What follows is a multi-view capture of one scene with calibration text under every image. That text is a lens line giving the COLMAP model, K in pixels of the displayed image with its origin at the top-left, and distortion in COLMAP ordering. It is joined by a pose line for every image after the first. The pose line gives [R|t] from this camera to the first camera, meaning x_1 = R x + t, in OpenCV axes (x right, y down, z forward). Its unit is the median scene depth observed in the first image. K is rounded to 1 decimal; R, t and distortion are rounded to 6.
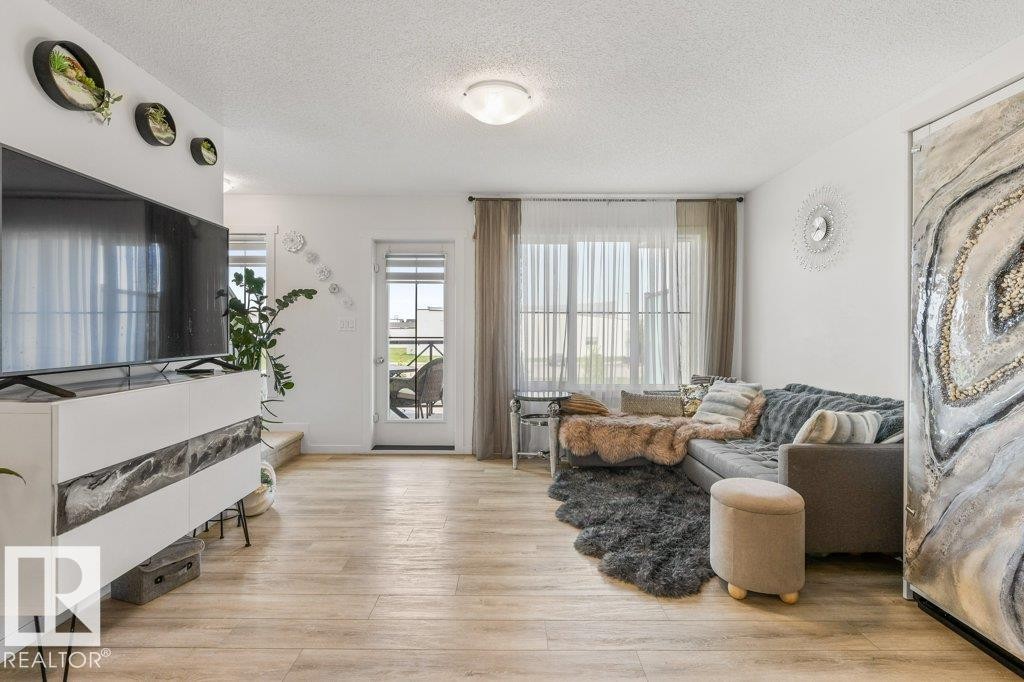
lens RADIAL K [[479.1, 0, 510.1], [0, 479.1, 329.7], [0, 0, 1]] dist [-0.000430, -0.001005]
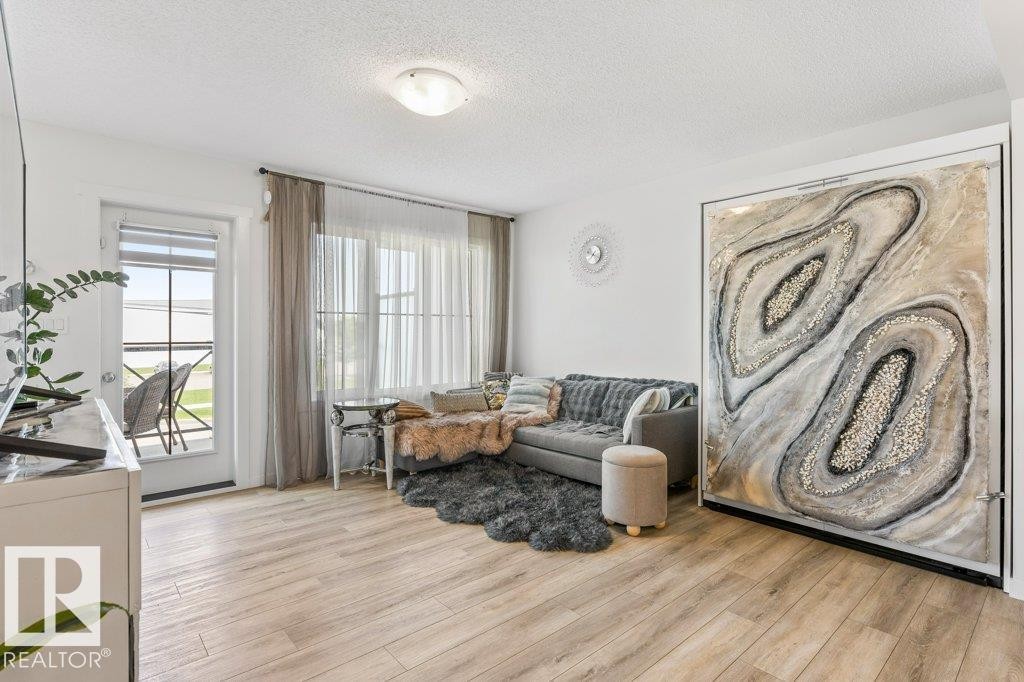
lens RADIAL K [[501.6, 0, 507.0], [0, 501.6, 330.6], [0, 0, 1]] dist [-0.004540, 0.000288]
pose [[0.753724, -0.000847, 0.657191, -0.434762], [0.001521, 0.999999, -0.000456, -0.002310], [-0.657189, 0.001343, 0.753724, 0.119500]]
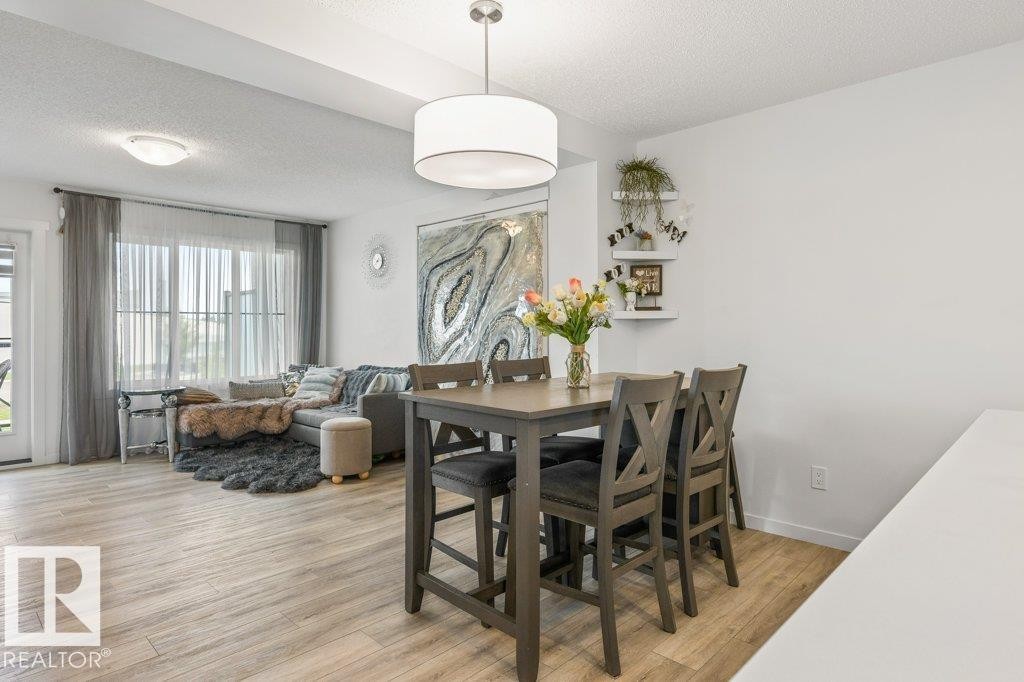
lens RADIAL K [[568.7, 0, 521.9], [0, 568.7, 324.4], [0, 0, 1]] dist [-0.010679, -0.004055]
pose [[0.683039, -0.000608, 0.730381, -0.353618], [0.004886, 0.999981, -0.003737, -0.001466], [-0.730365, 0.006122, 0.683029, -0.554164]]
